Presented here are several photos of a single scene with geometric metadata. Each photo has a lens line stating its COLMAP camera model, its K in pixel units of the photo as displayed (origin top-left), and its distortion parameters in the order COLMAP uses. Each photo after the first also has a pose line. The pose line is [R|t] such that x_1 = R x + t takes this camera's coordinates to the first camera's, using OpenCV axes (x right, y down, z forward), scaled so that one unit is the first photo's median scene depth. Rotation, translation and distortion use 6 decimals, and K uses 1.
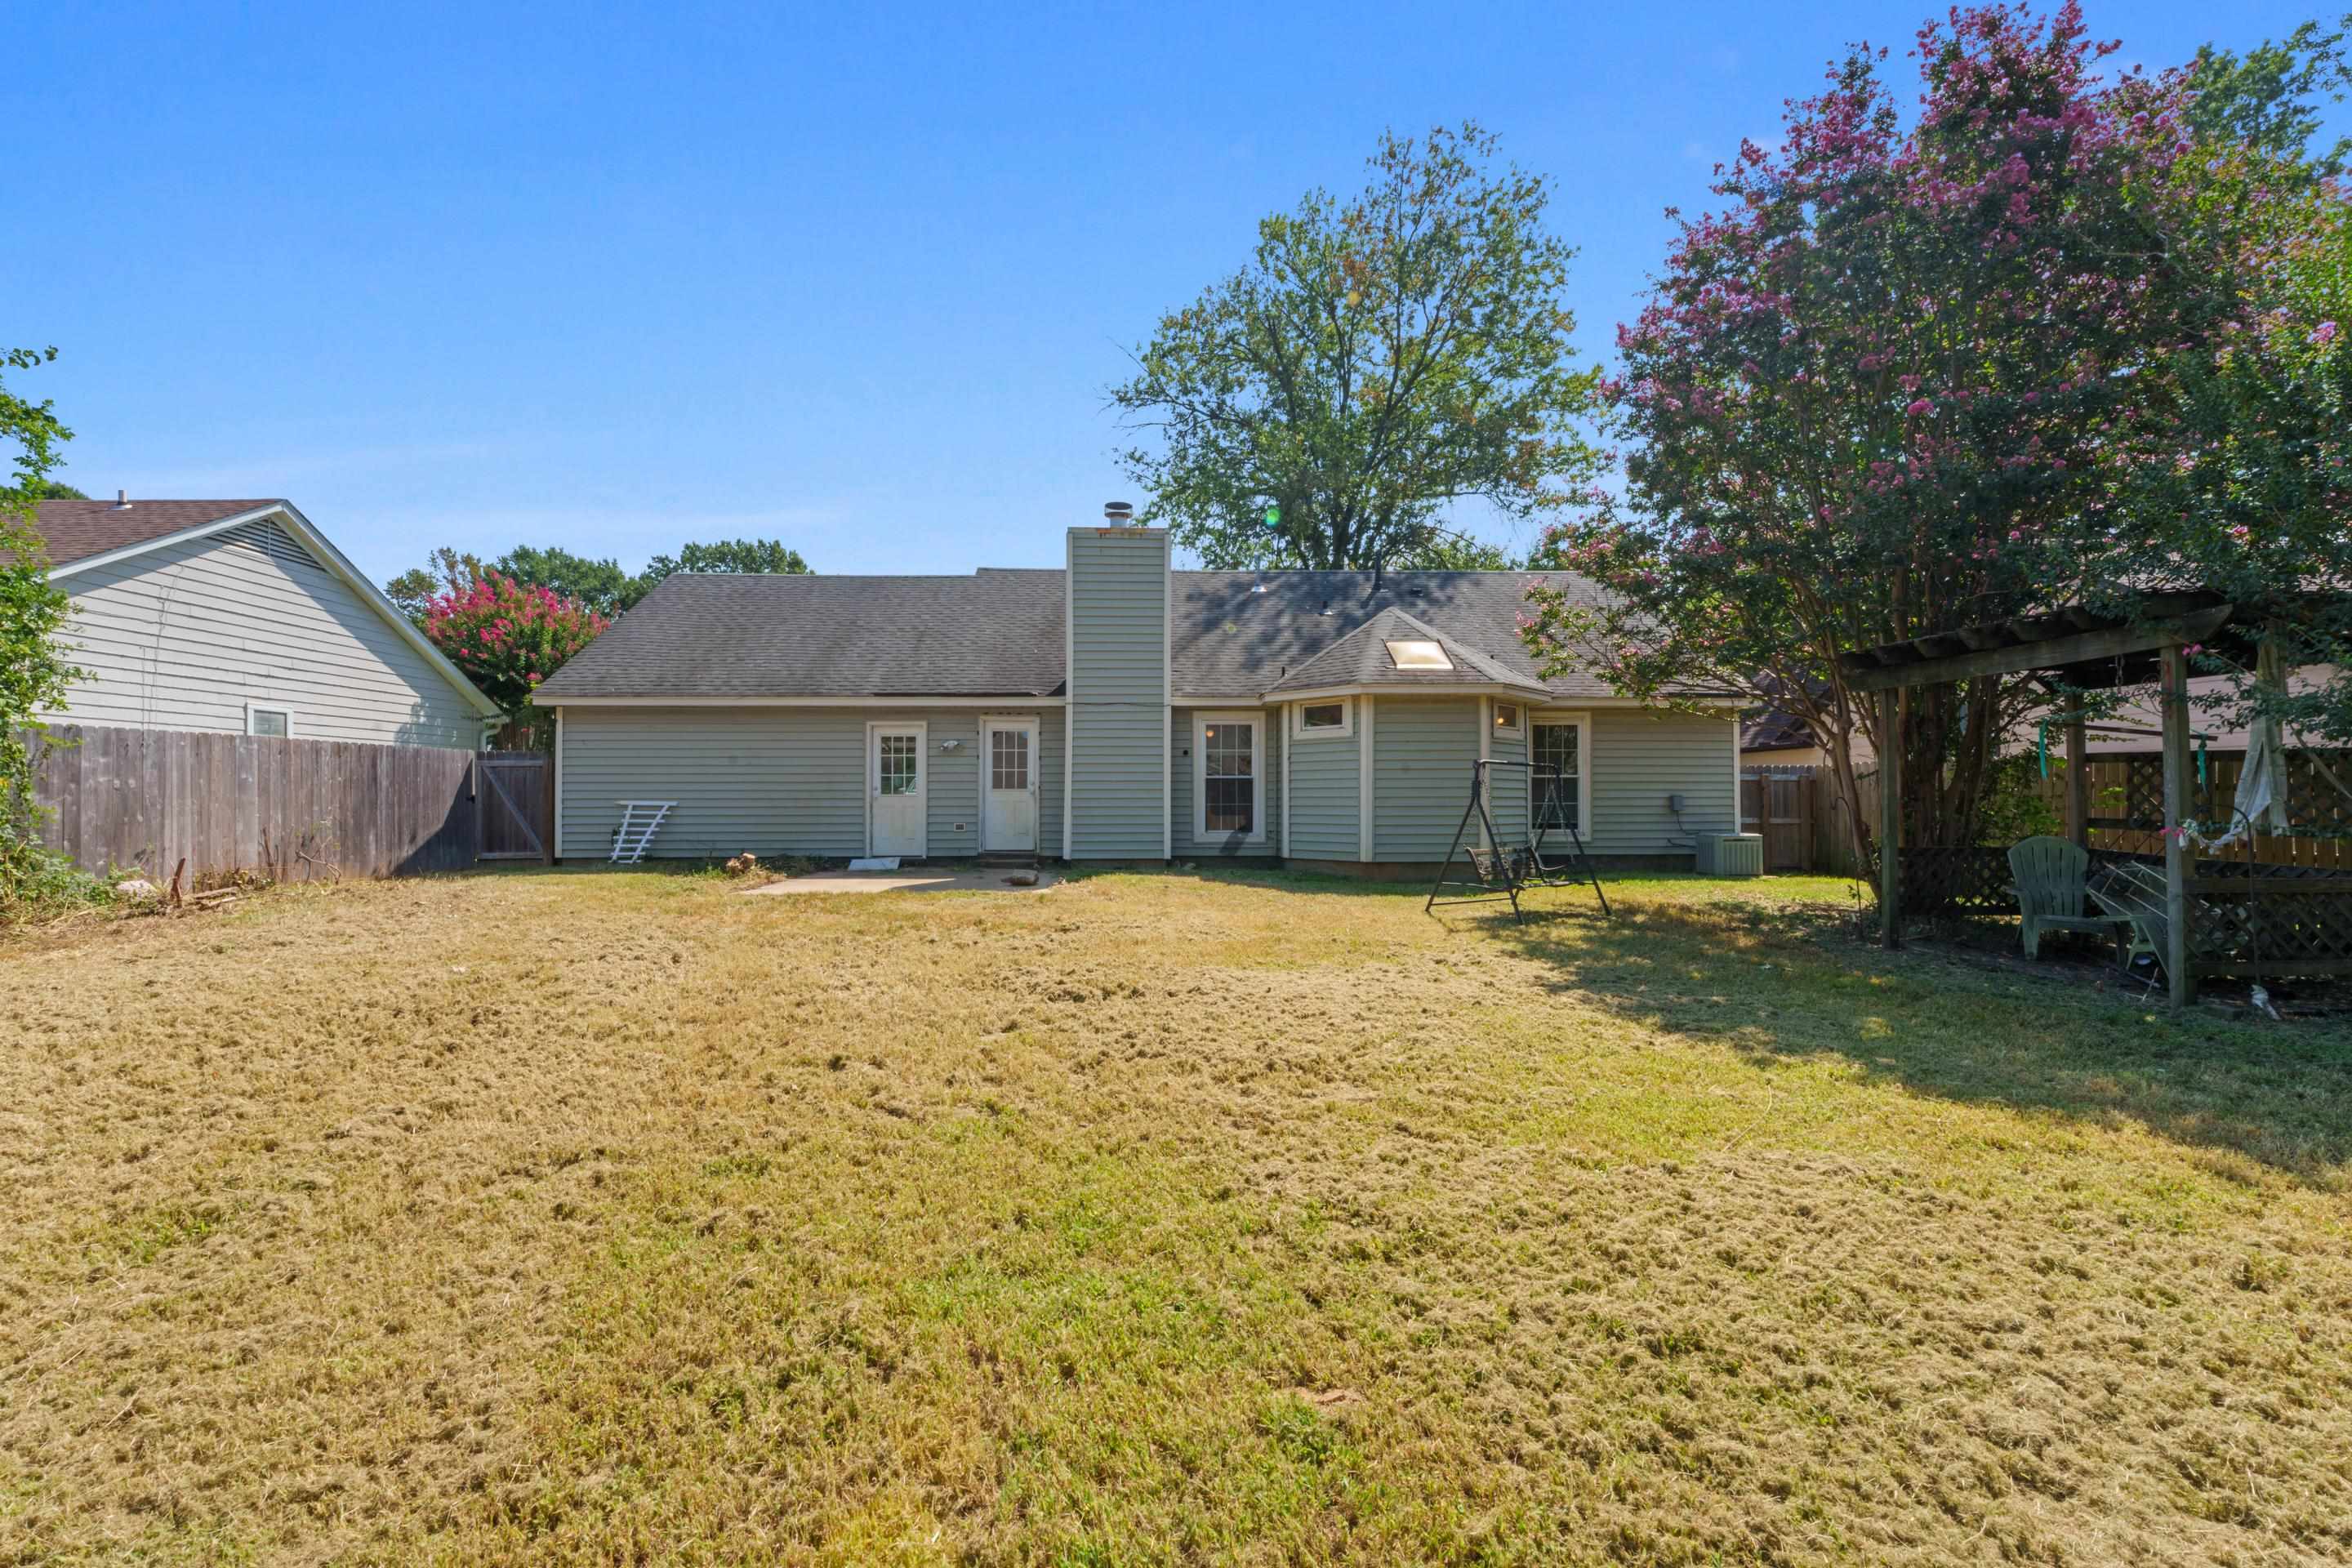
lens RADIAL K [[962.7, 0, 1167.9], [0, 962.7, 781.8], [0, 0, 1]] dist [0.002606, -0.000676]
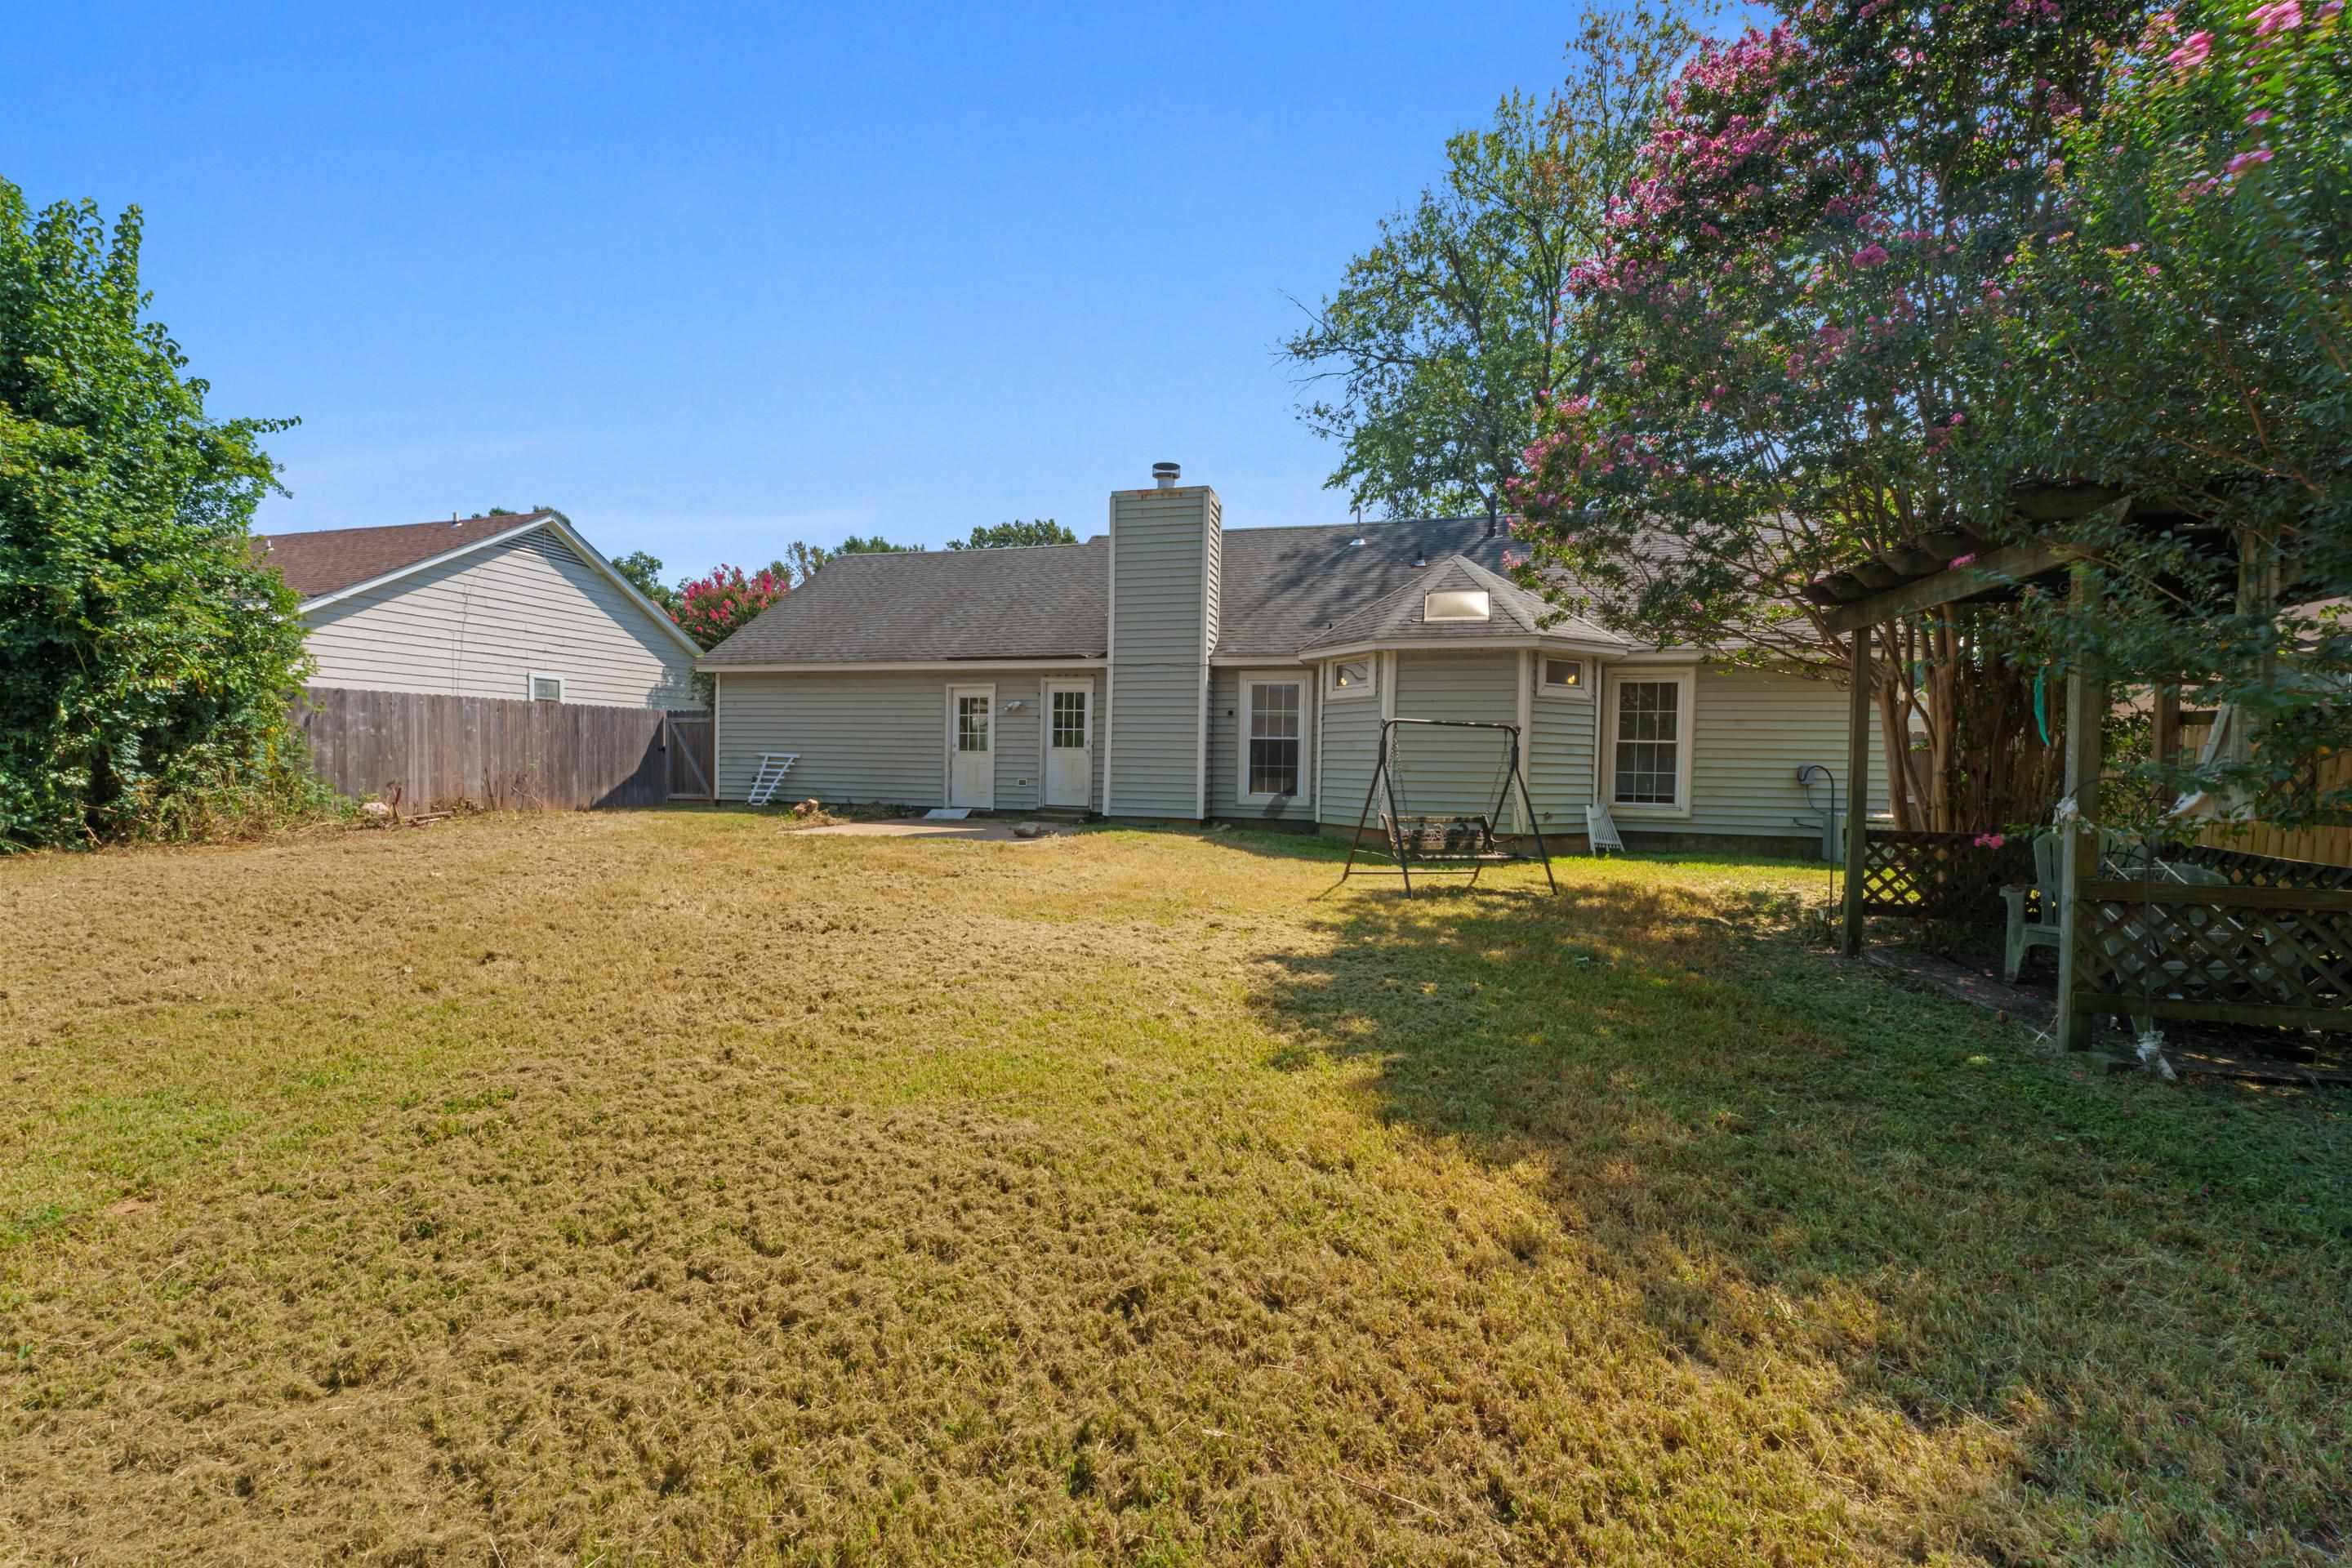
lens RADIAL K [[962.7, 0, 1172.5], [0, 962.7, 781.1], [0, 0, 1]] dist [0.002606, -0.000676]
pose [[0.949878, 0.024738, -0.311640, 0.272463], [-0.013882, 0.999219, 0.037007, 0.003549], [0.312312, -0.030826, 0.949479, 0.039232]]
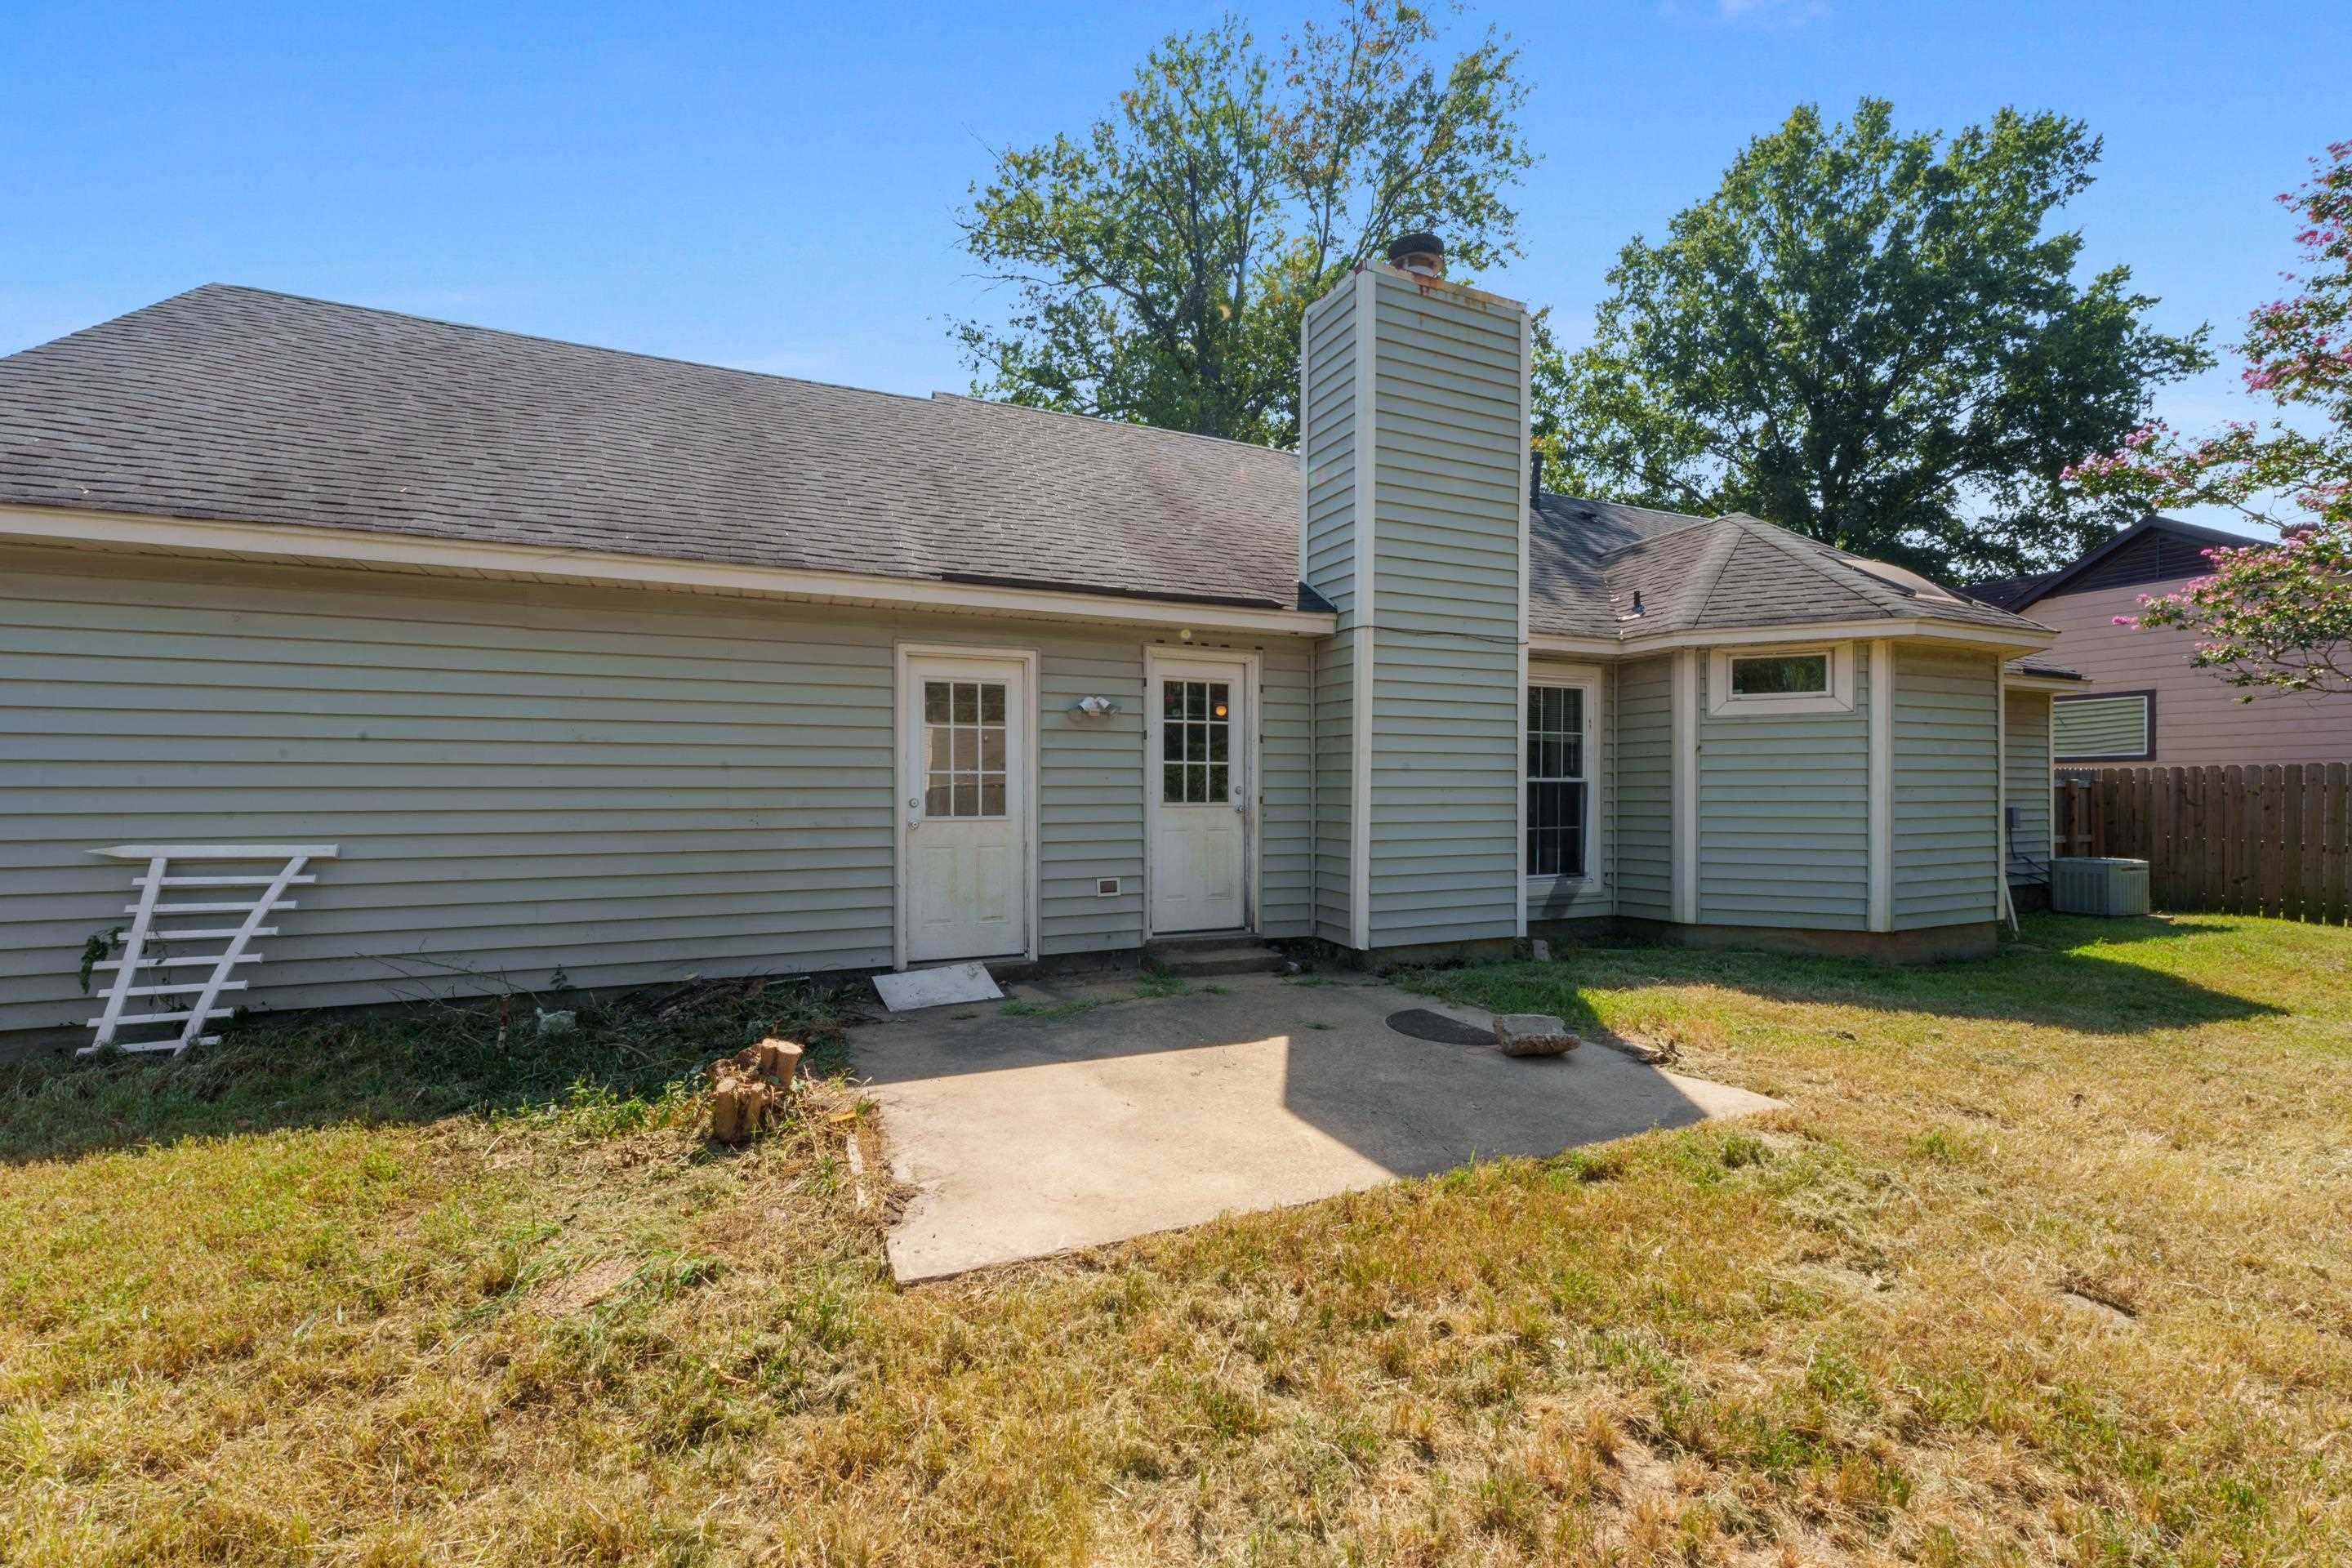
lens RADIAL K [[962.7, 0, 1180.2], [0, 962.7, 792.3], [0, 0, 1]] dist [0.002606, -0.000676]
pose [[0.928159, -0.000248, 0.372185, -0.352730], [-0.009067, 0.999688, 0.023276, -0.008831], [-0.372075, -0.024978, 0.927867, 0.559828]]
